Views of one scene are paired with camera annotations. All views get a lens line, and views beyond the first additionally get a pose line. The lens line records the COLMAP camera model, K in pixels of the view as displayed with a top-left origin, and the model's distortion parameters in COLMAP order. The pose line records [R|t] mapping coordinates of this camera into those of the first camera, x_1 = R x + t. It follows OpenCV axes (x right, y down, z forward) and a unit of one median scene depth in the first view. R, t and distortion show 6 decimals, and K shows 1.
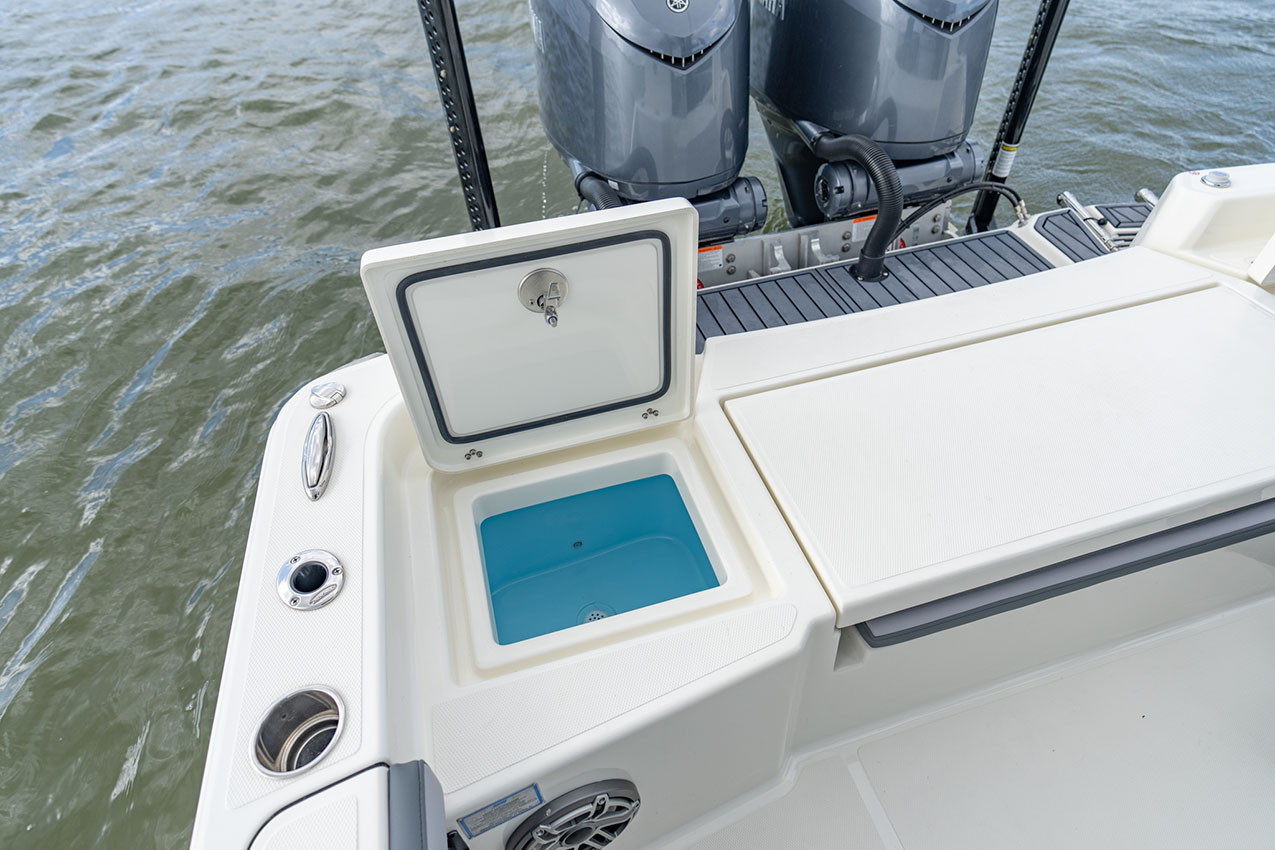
lens RADIAL K [[709.0, 0, 632.3], [0, 709.0, 422.0], [0, 0, 1]] dist [-0.003905, 0.000917]
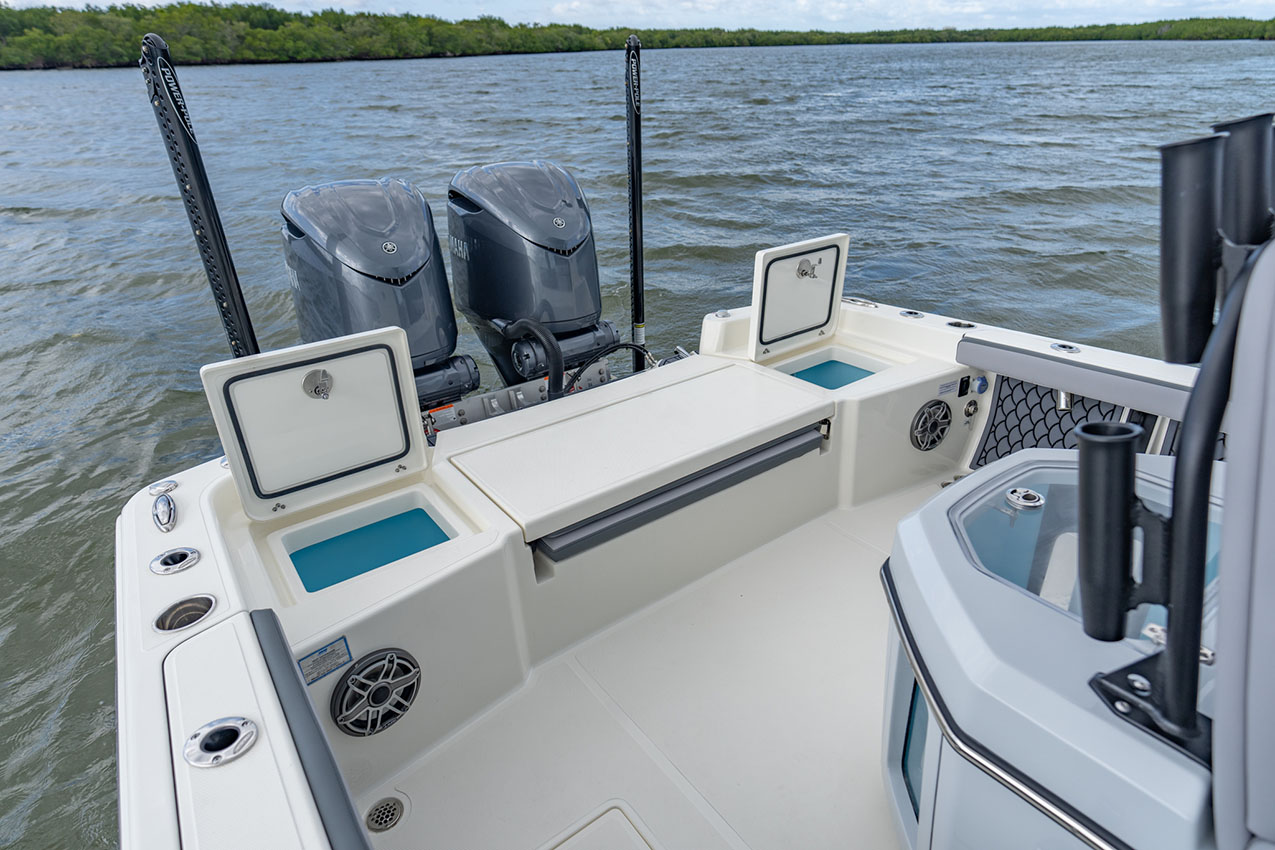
lens RADIAL K [[709.0, 0, 632.3], [0, 709.0, 422.0], [0, 0, 1]] dist [-0.003905, 0.000917]
pose [[0.939483, -0.141238, 0.312126, 0.021110], [0.237838, 0.924627, -0.297485, 0.317881], [-0.246584, 0.353718, 0.902264, -0.370511]]
